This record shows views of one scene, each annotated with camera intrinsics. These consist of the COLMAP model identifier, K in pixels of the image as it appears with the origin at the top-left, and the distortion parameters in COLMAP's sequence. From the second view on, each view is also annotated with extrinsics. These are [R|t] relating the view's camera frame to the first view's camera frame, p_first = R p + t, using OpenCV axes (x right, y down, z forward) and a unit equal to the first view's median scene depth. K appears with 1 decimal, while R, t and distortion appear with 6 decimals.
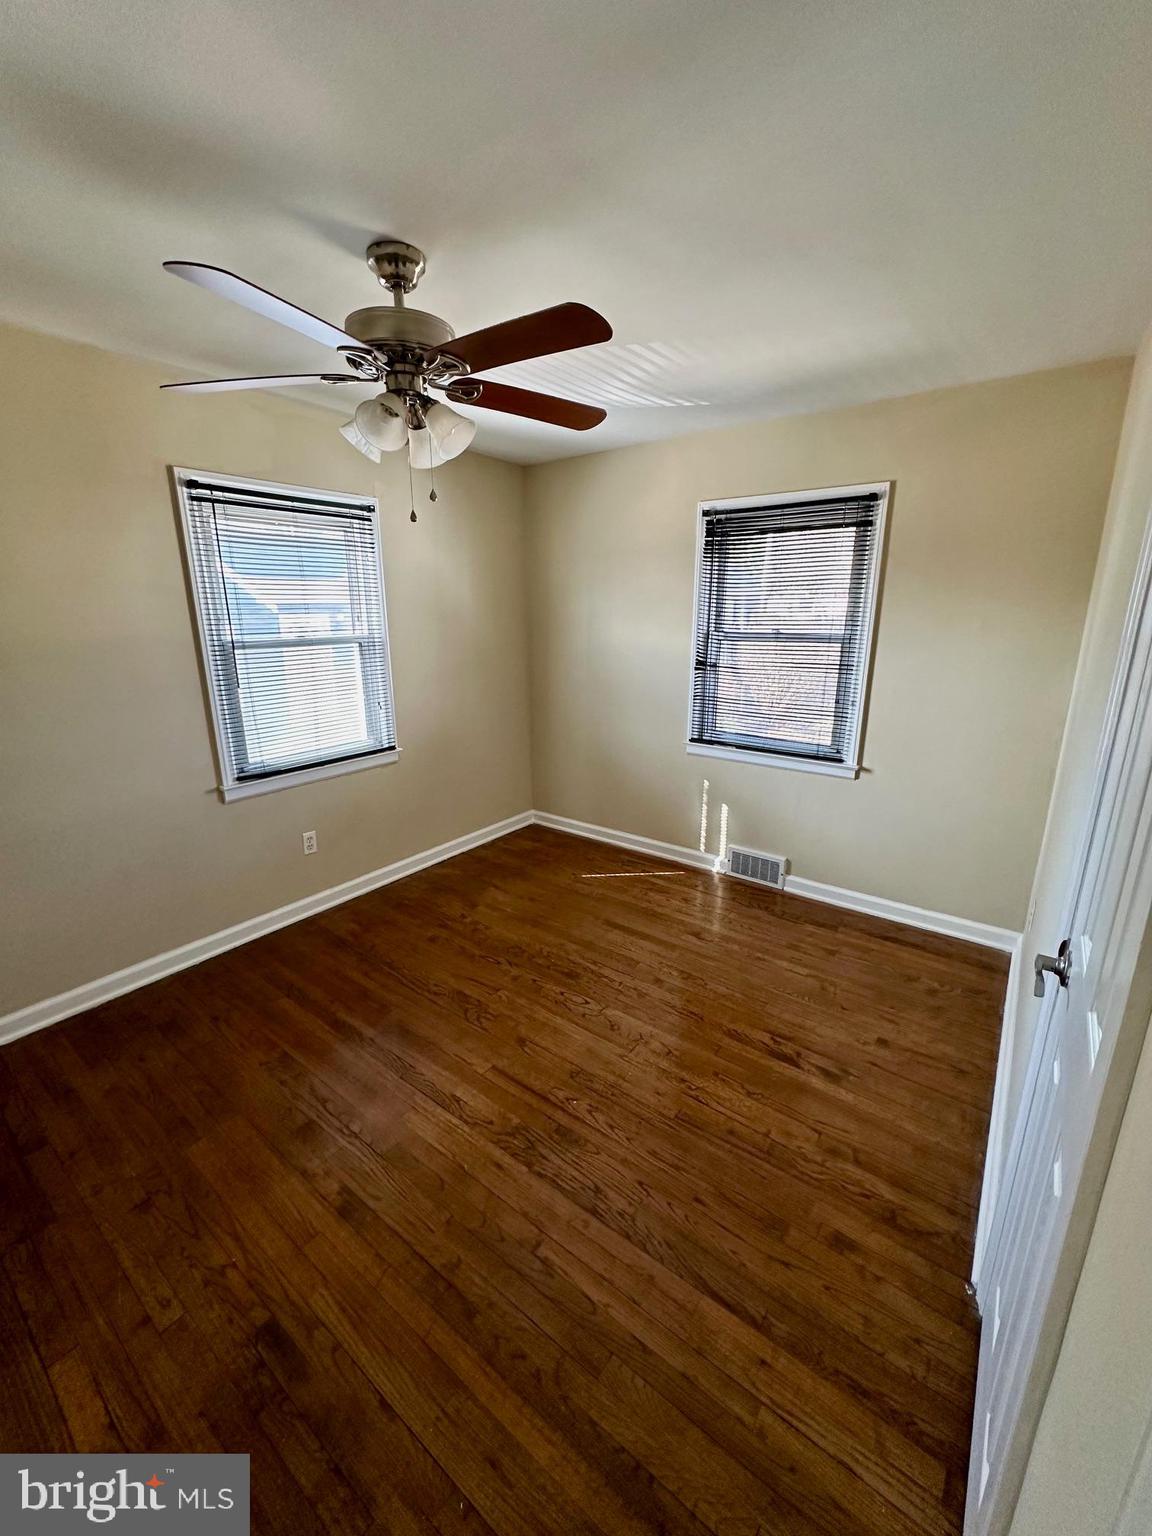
lens RADIAL K [[611.2, 0, 576.0], [0, 611.2, 763.2], [0, 0, 1]] dist [-0.002310, 0.000280]
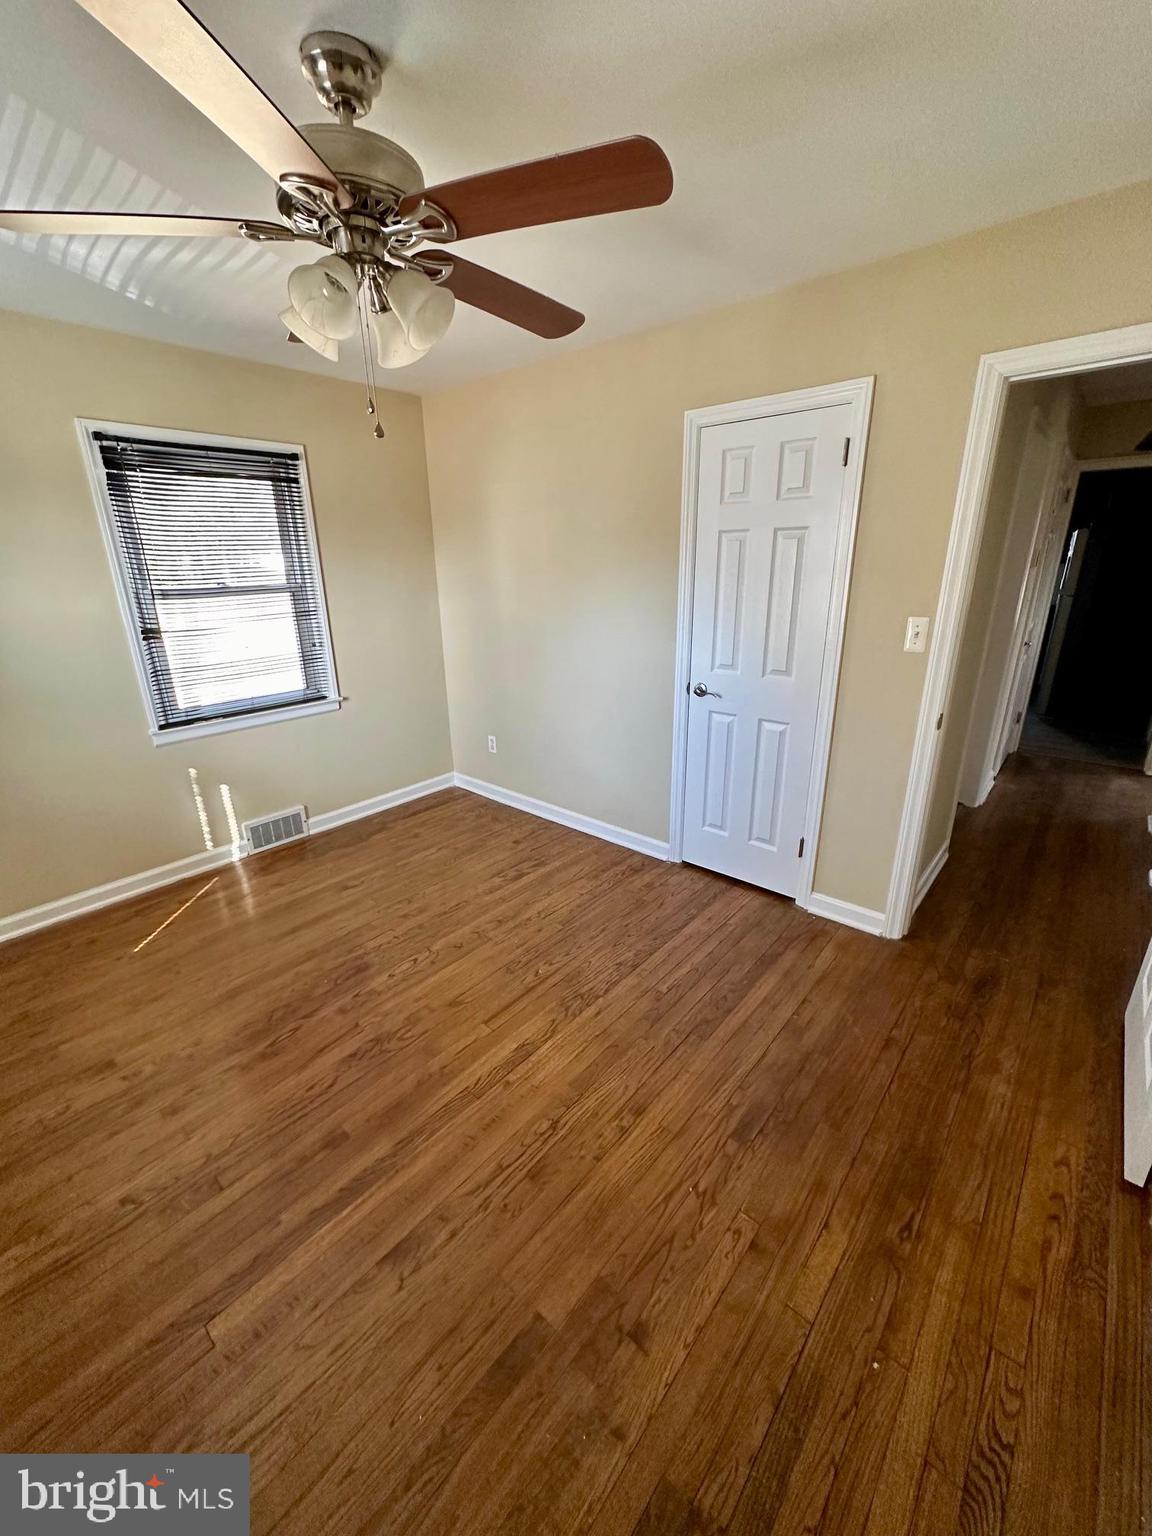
lens RADIAL K [[611.2, 0, 576.0], [0, 611.2, 763.2], [0, 0, 1]] dist [-0.002310, 0.000280]
pose [[0.072147, -0.319155, 0.944952, -0.699063], [0.263703, 0.919811, 0.290530, -0.107461], [-0.961902, 0.228226, 0.150524, 0.457076]]
